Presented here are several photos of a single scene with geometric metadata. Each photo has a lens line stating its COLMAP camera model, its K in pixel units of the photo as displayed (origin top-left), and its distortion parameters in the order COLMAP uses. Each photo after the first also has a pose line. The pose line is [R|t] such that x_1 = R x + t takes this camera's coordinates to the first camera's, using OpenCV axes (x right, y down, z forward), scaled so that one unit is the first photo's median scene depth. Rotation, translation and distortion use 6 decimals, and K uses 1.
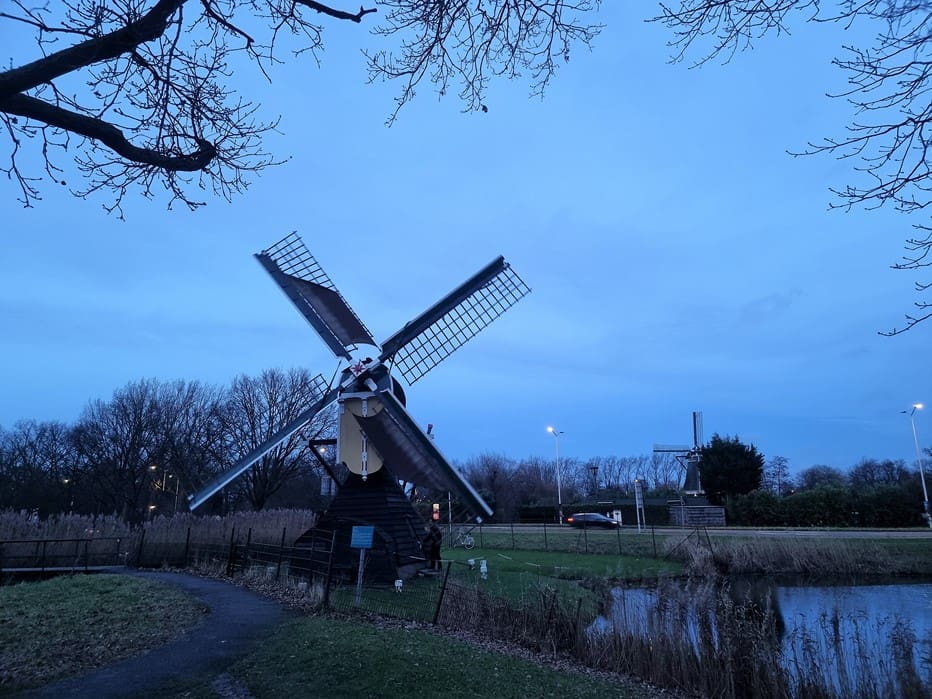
lens RADIAL K [[658.2, 0, 472.2], [0, 658.2, 334.5], [0, 0, 1]] dist [0.102285, -0.088801]
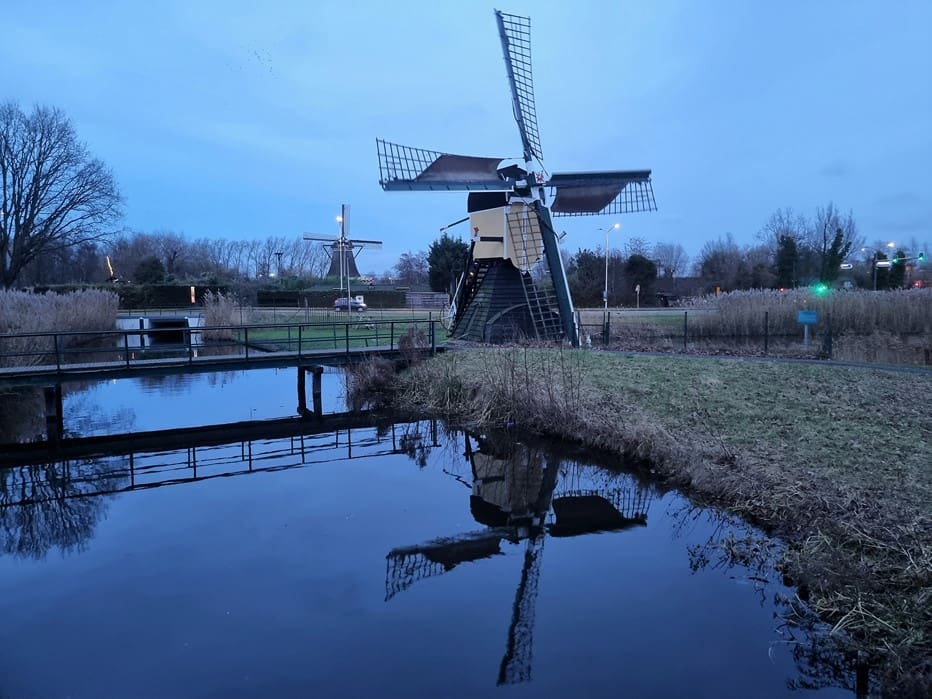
lens RADIAL K [[662.1, 0, 472.7], [0, 662.1, 333.7], [0, 0, 1]] dist [0.103904, -0.101944]
pose [[0.787777, -0.022805, 0.615538, -1.099397], [-0.171456, 0.951701, 0.254692, 0.040689], [-0.591616, -0.306178, 0.745818, 0.160690]]
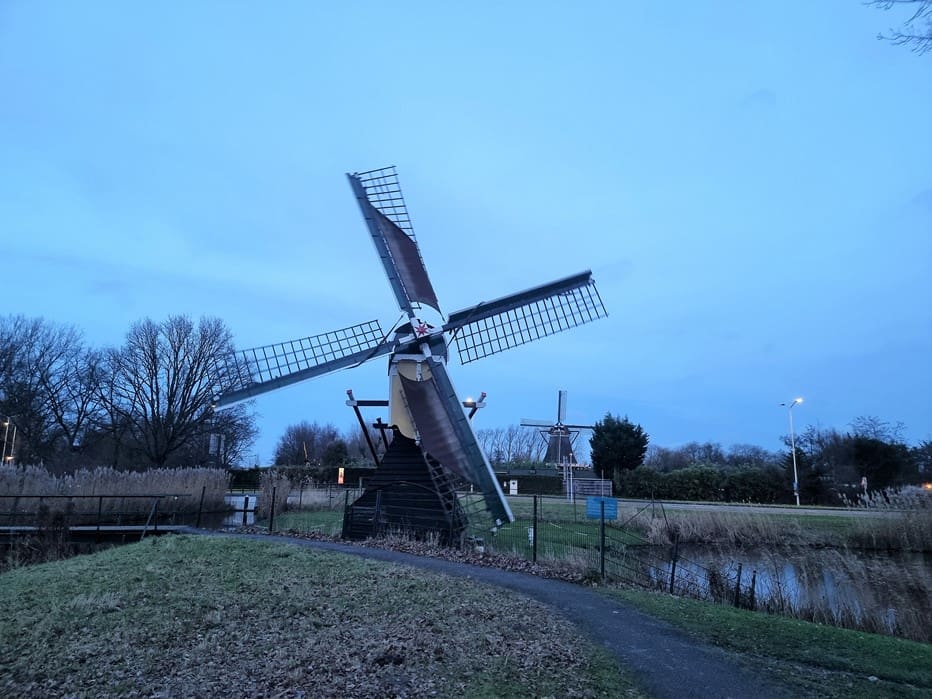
lens RADIAL K [[657.9, 0, 470.2], [0, 657.9, 340.5], [0, 0, 1]] dist [0.100626, -0.086767]
pose [[0.970102, 0.084917, 0.227356, -0.363923], [-0.097633, 0.994193, 0.045260, 0.018659], [-0.222192, -0.066104, 0.972759, 0.059481]]
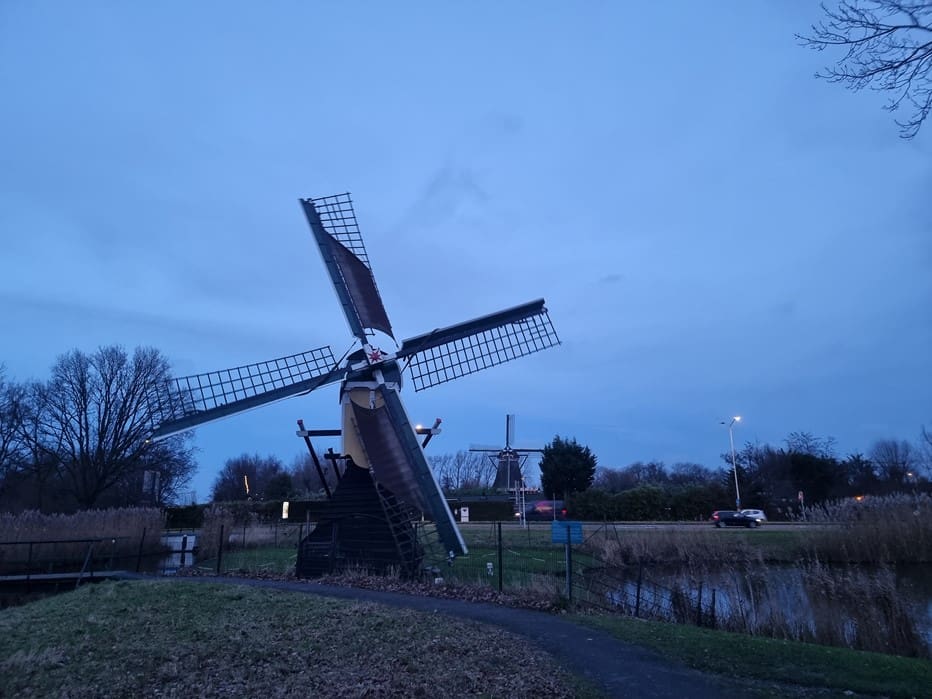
lens RADIAL K [[658.2, 0, 472.2], [0, 658.2, 334.5], [0, 0, 1]] dist [0.102285, -0.088801]
pose [[0.948737, 0.081040, 0.305501, -0.376842], [-0.081967, 0.996587, -0.009817, 0.020171], [-0.305254, -0.015727, 0.952141, 0.066318]]
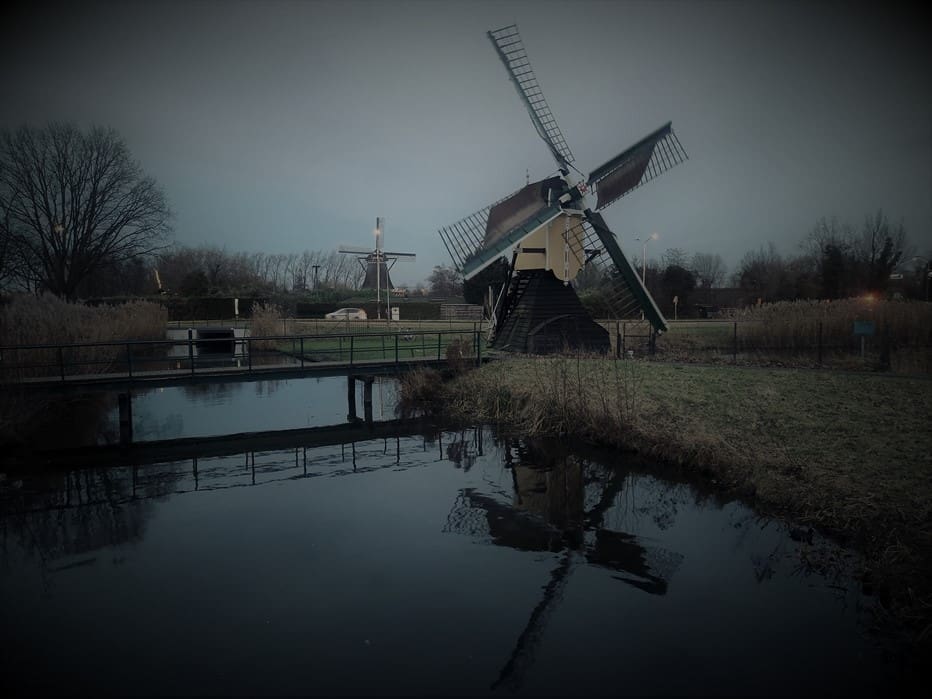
lens RADIAL K [[662.3, 0, 459.6], [0, 662.3, 346.1], [0, 0, 1]] dist [0.104977, -0.094530]
pose [[0.824035, -0.020836, 0.566156, -1.158001], [-0.158360, 0.951019, 0.265492, 0.046444], [-0.543957, -0.308431, 0.780373, 0.169476]]
